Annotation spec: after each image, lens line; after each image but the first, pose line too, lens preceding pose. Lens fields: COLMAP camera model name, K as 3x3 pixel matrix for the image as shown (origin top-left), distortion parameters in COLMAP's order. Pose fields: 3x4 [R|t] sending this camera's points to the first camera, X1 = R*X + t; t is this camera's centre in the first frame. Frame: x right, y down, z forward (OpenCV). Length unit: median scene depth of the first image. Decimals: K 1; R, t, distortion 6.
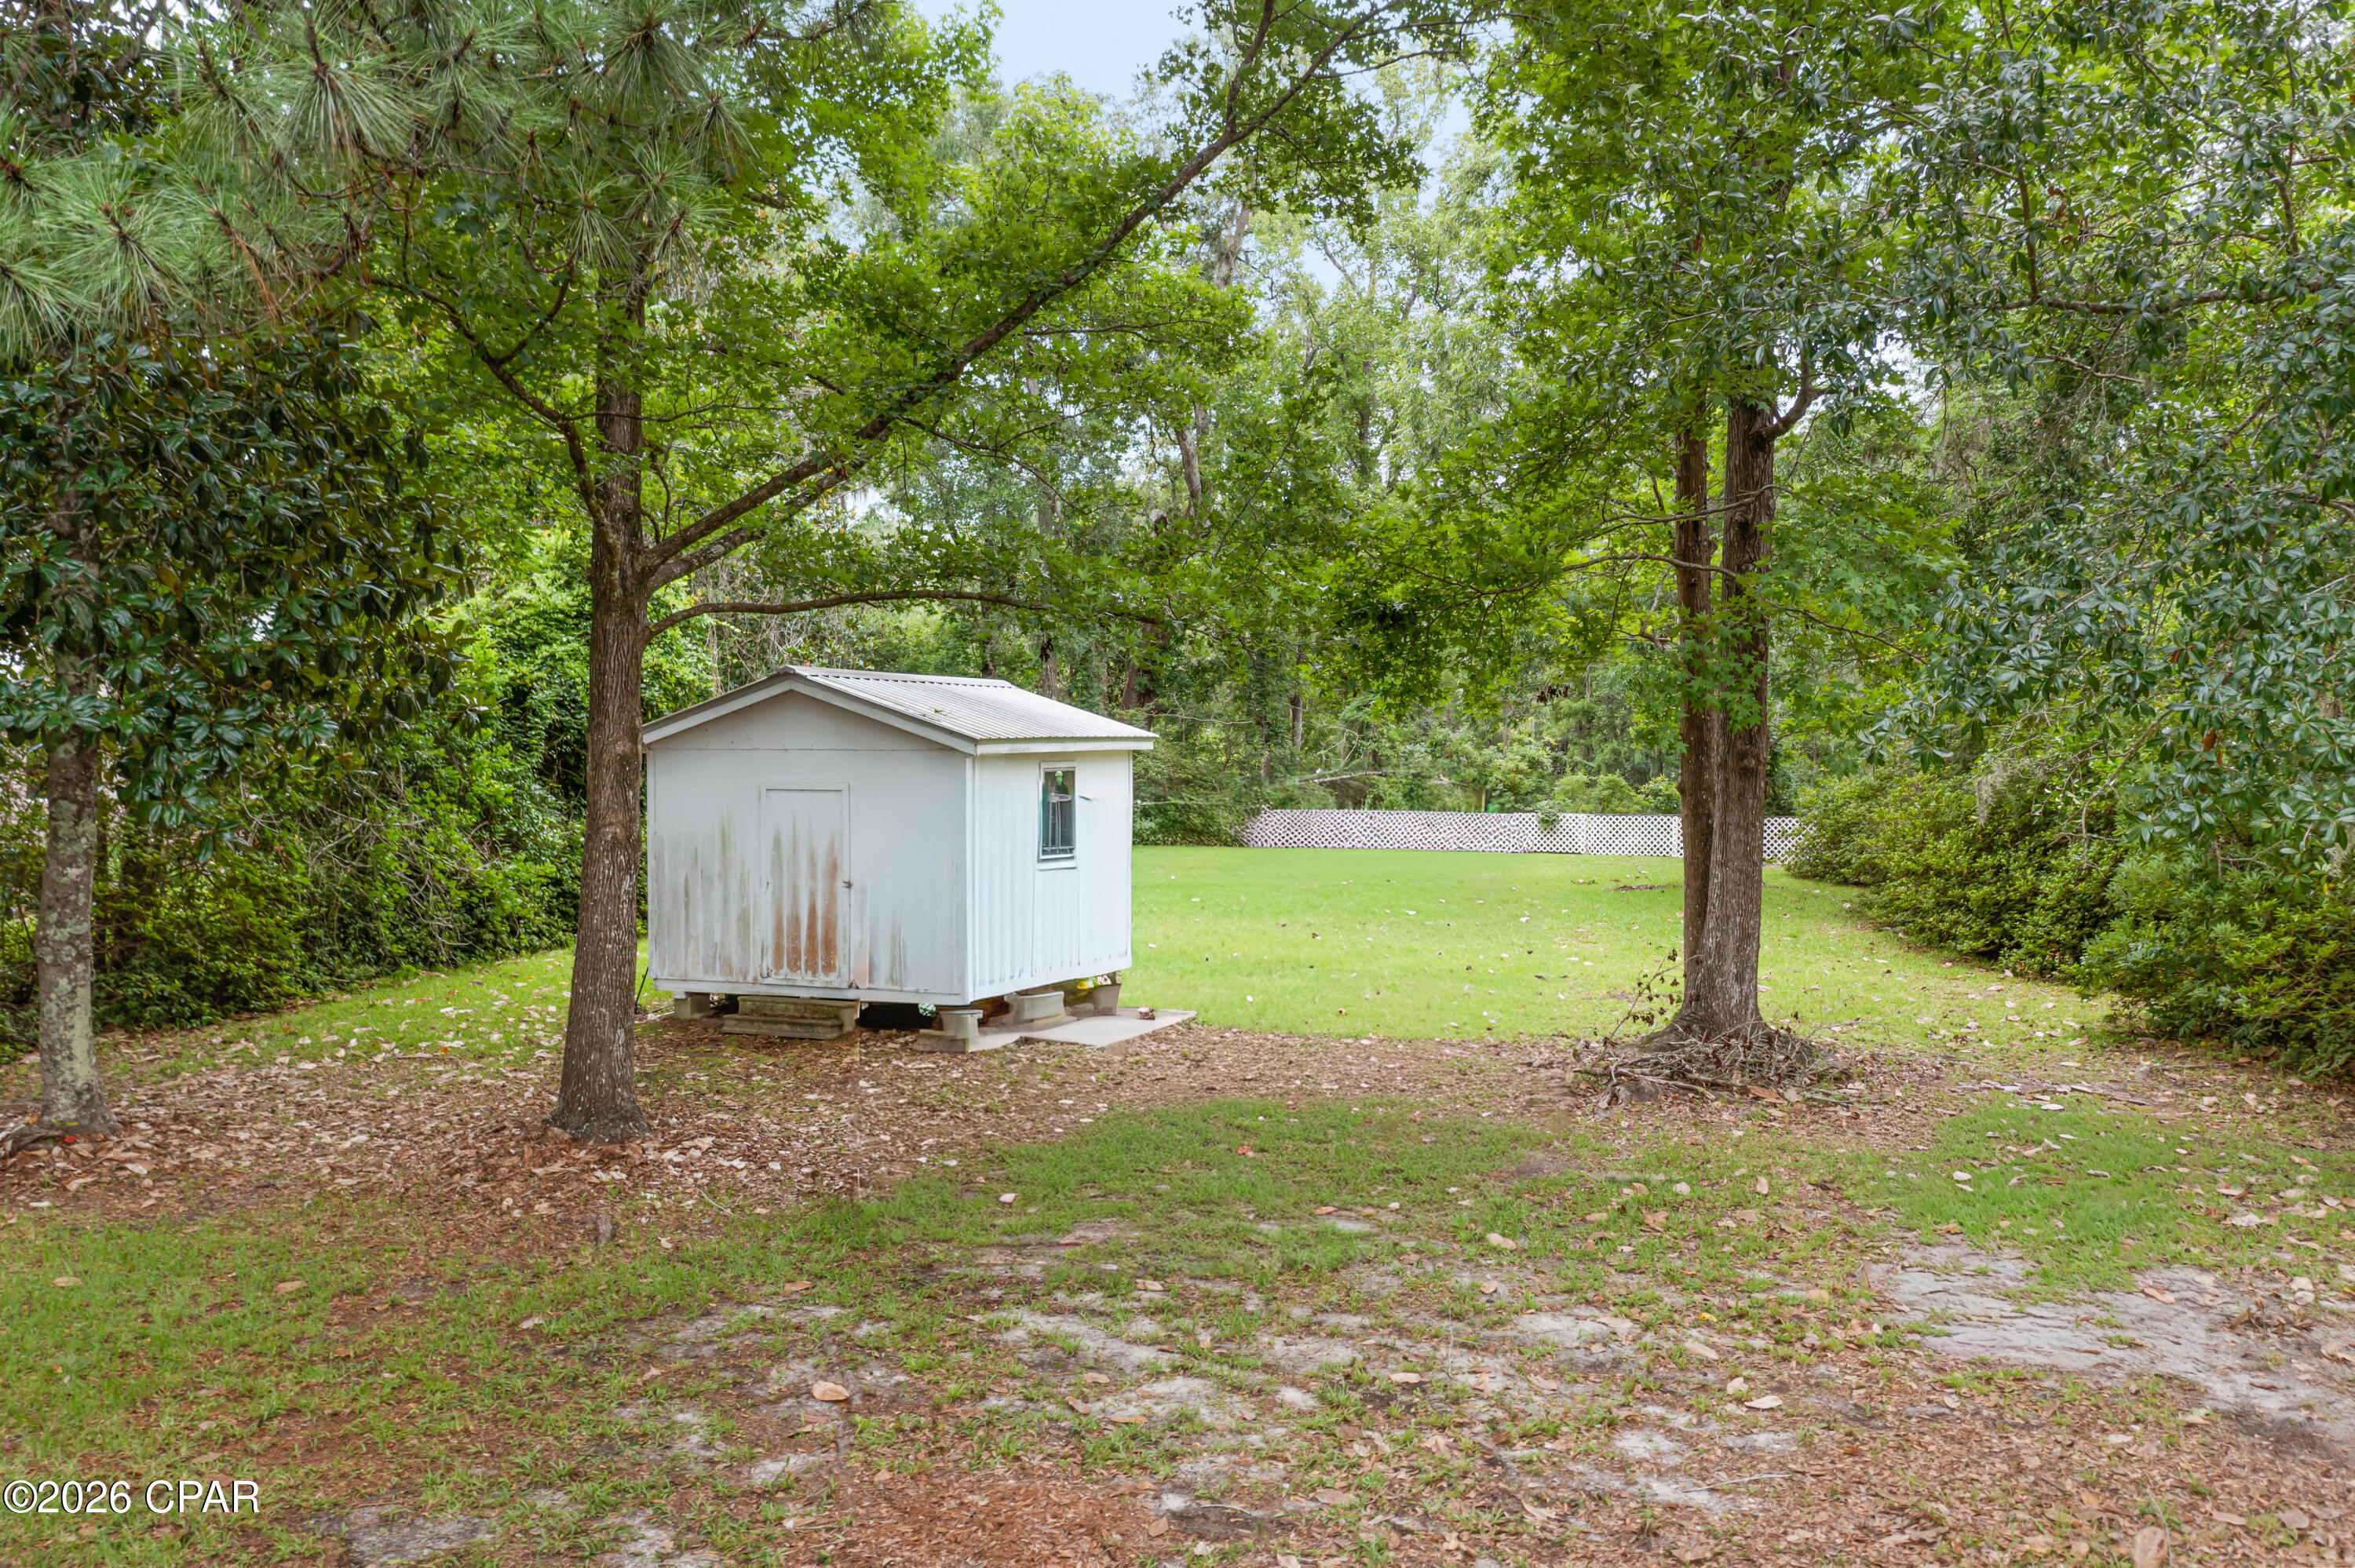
lens RADIAL K [[1861.4, 0, 1179.6], [0, 1861.4, 777.7], [0, 0, 1]] dist [0.021643, 0.002382]
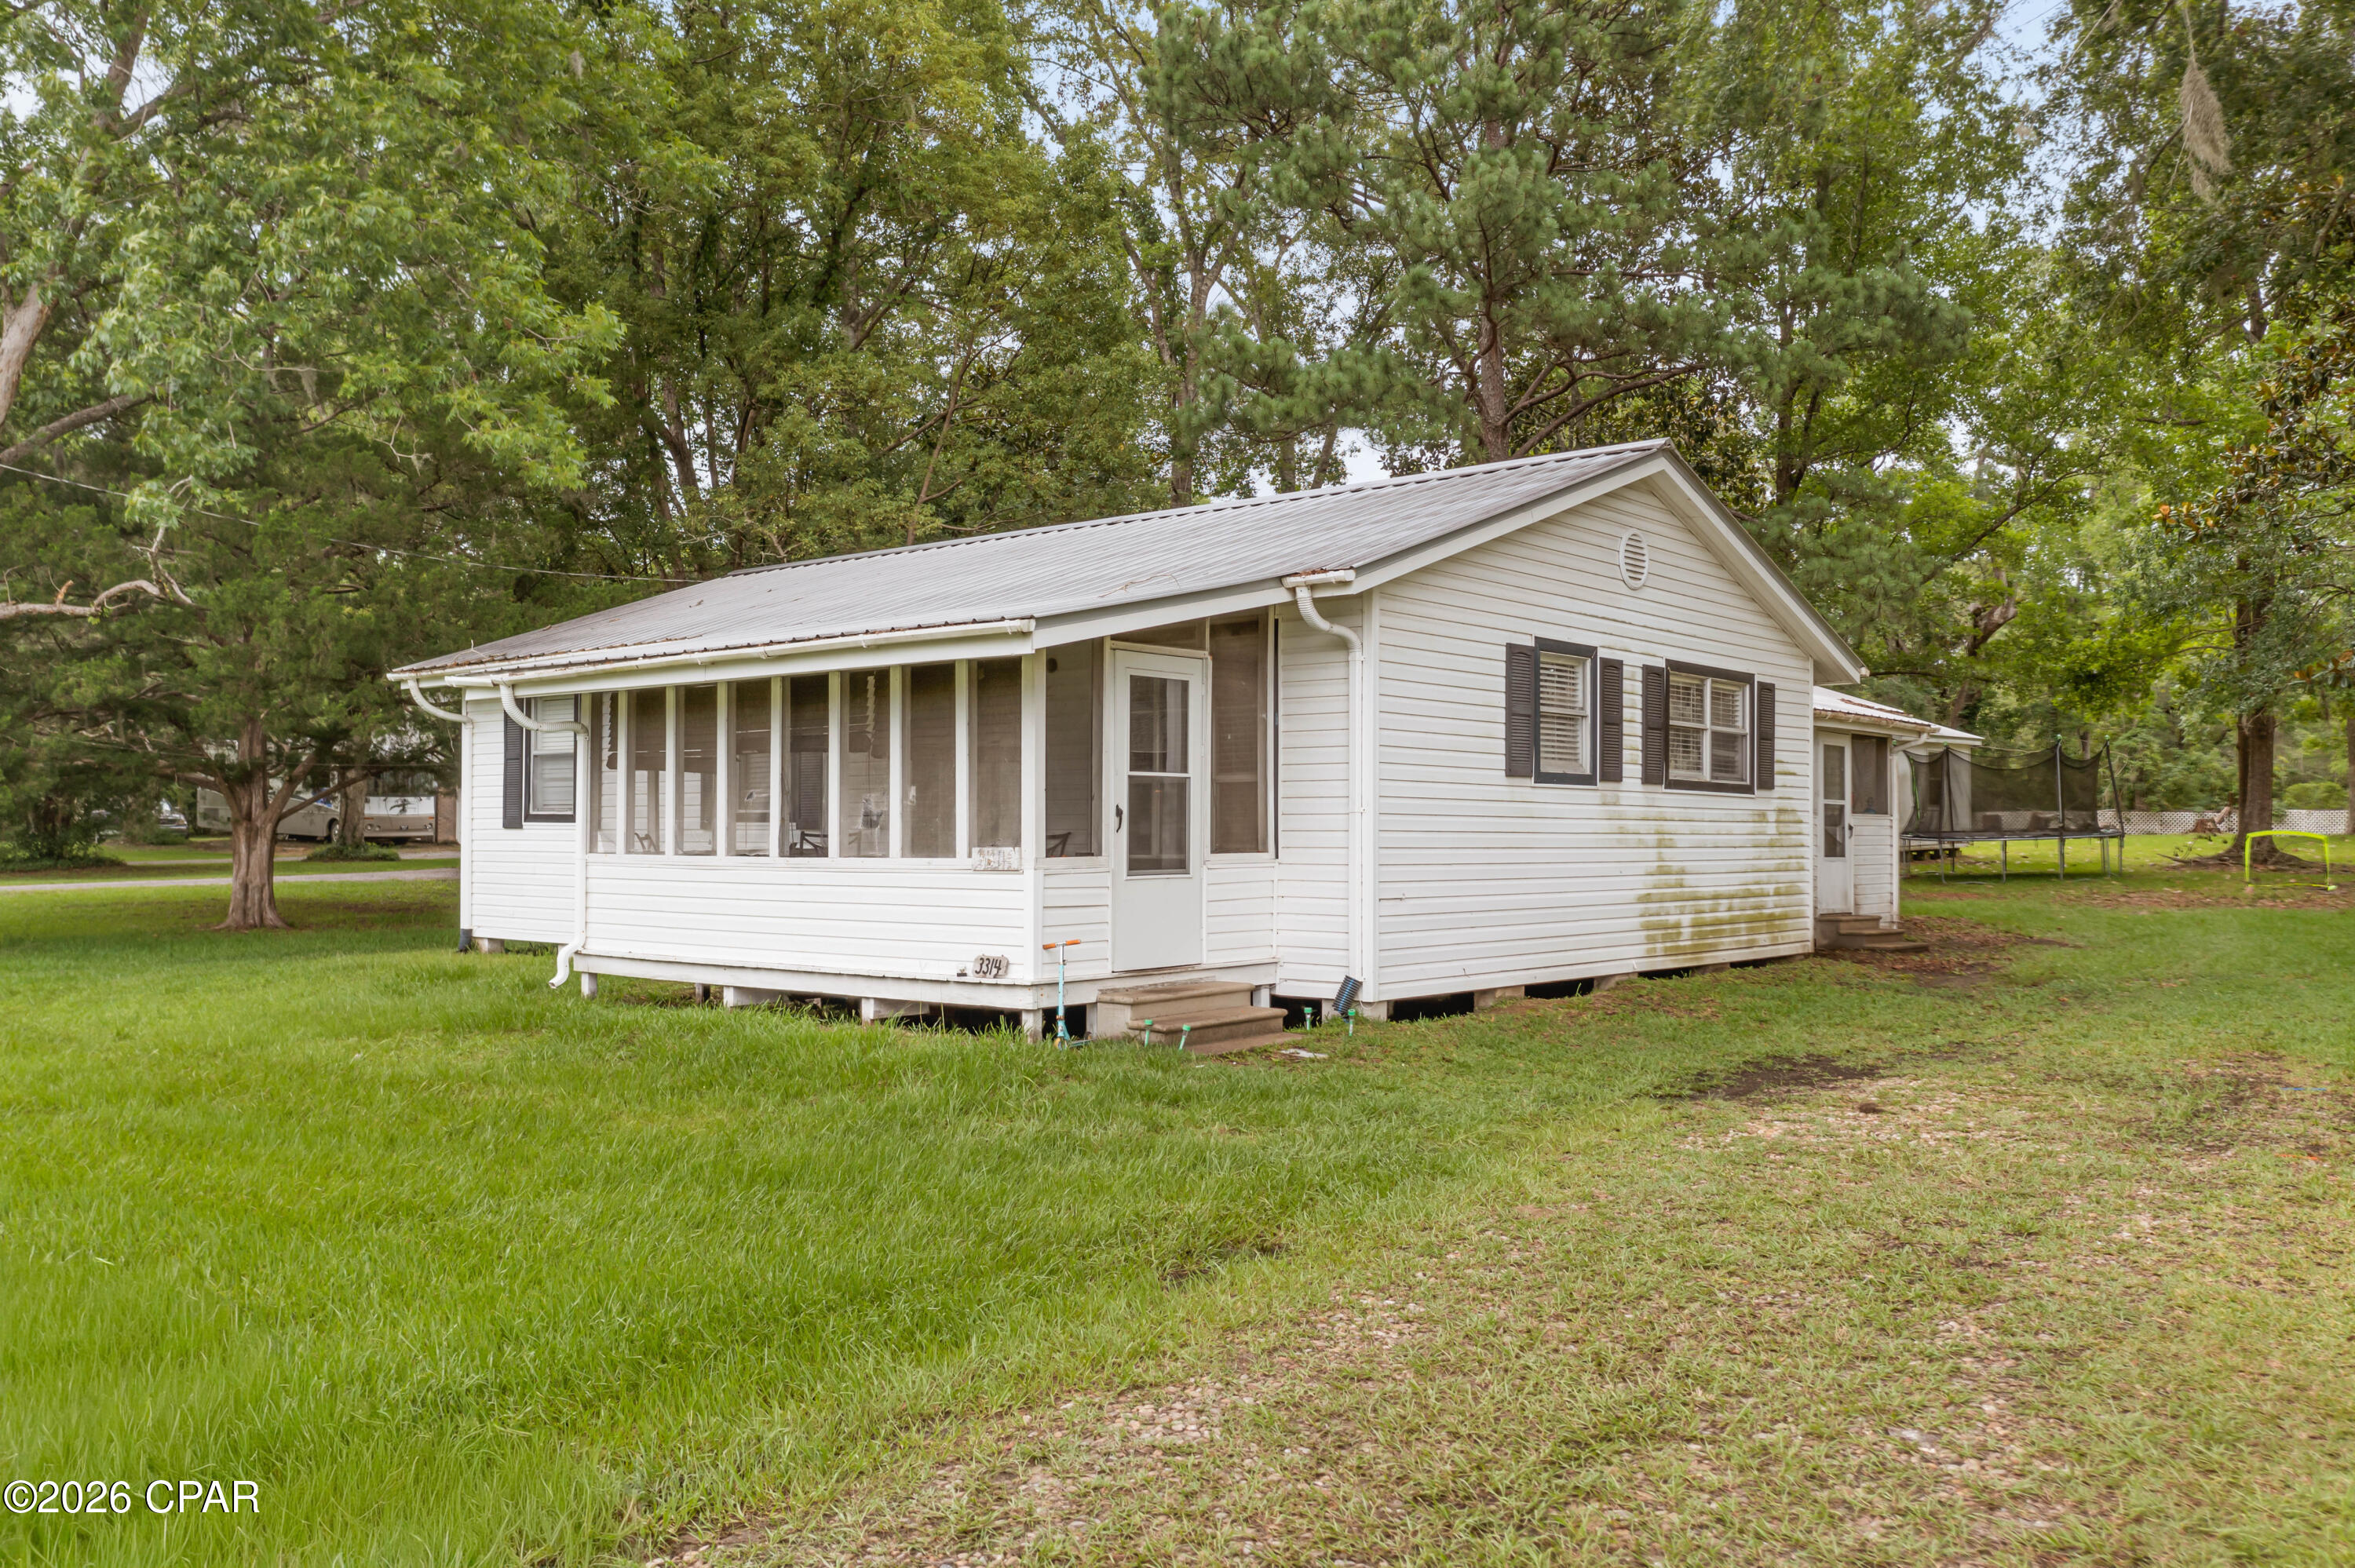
lens RADIAL K [[1861.4, 0, 1188.3], [0, 1861.4, 810.5], [0, 0, 1]] dist [0.021643, 0.002382]
pose [[0.920451, -0.005069, -0.390826, -0.003465], [0.000749, 0.999937, -0.011206, 0.019313], [0.390858, 0.010021, 0.920396, -0.288041]]
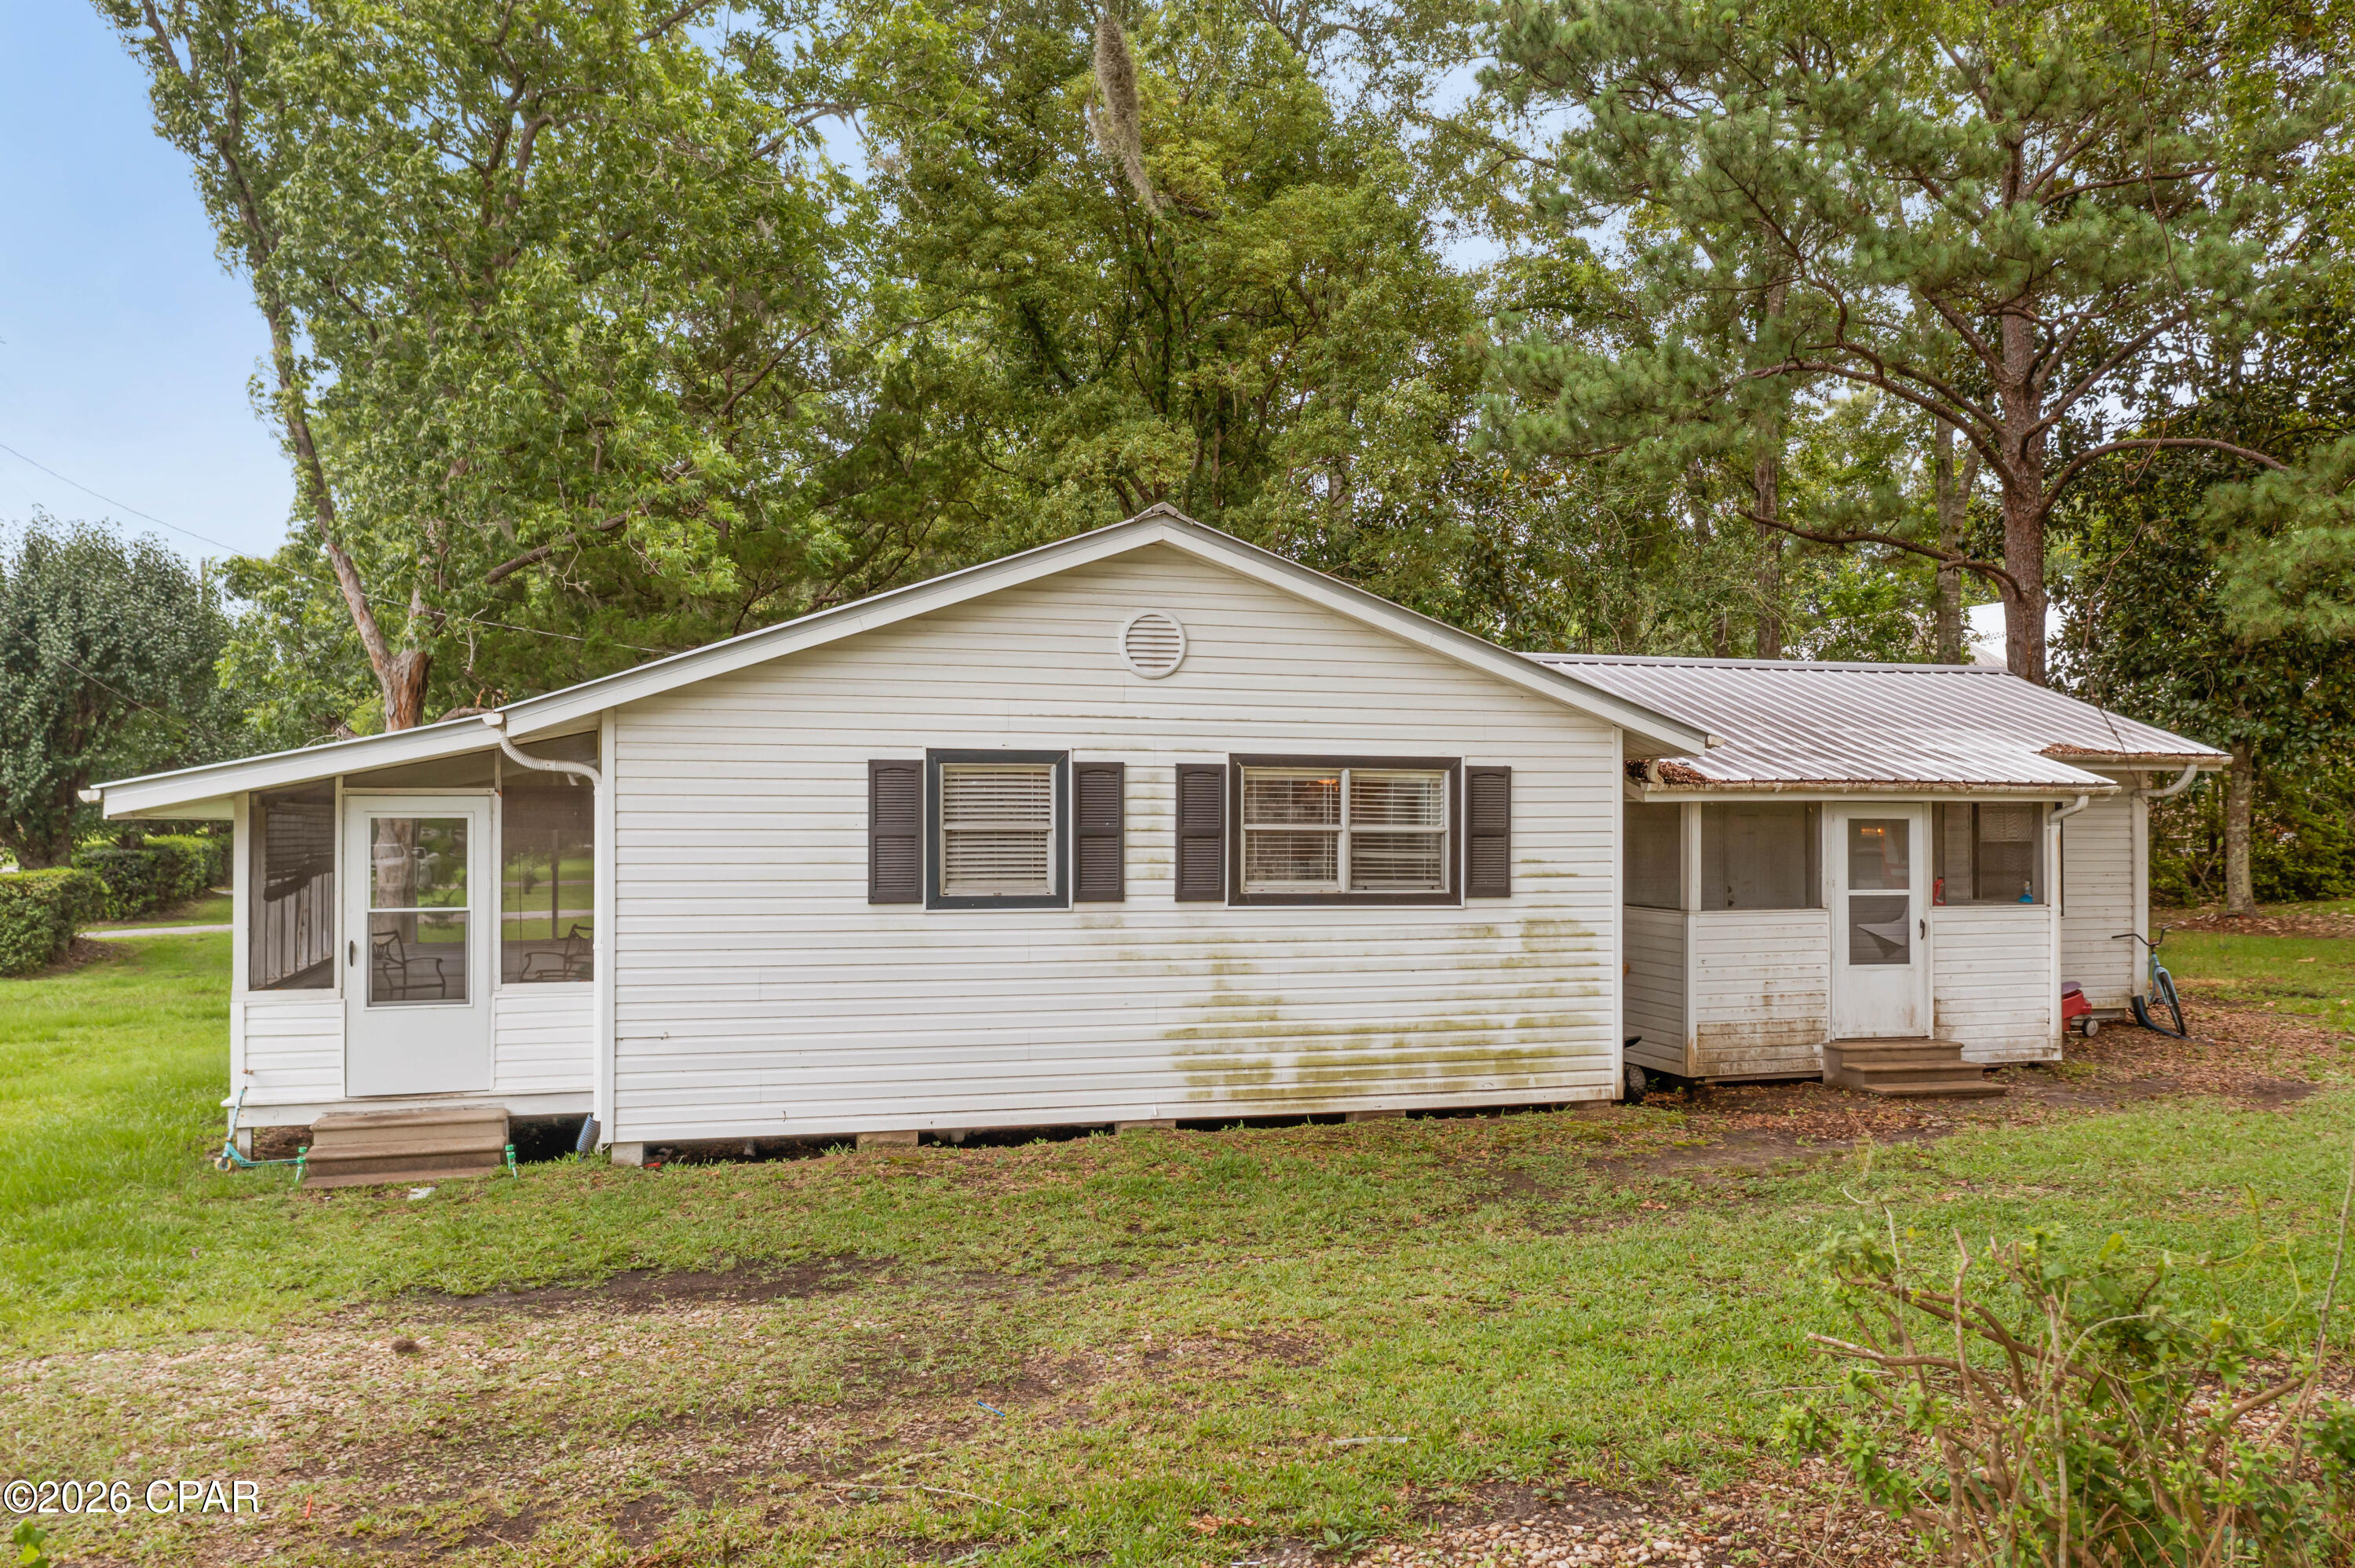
lens RADIAL K [[1861.4, 0, 1188.7], [0, 1861.4, 779.6], [0, 0, 1]] dist [0.021643, 0.002382]
pose [[0.553333, -0.005292, -0.832943, 0.088992], [-0.001344, 0.999973, -0.007245, 0.006734], [0.832959, 0.005128, 0.553311, -0.197619]]
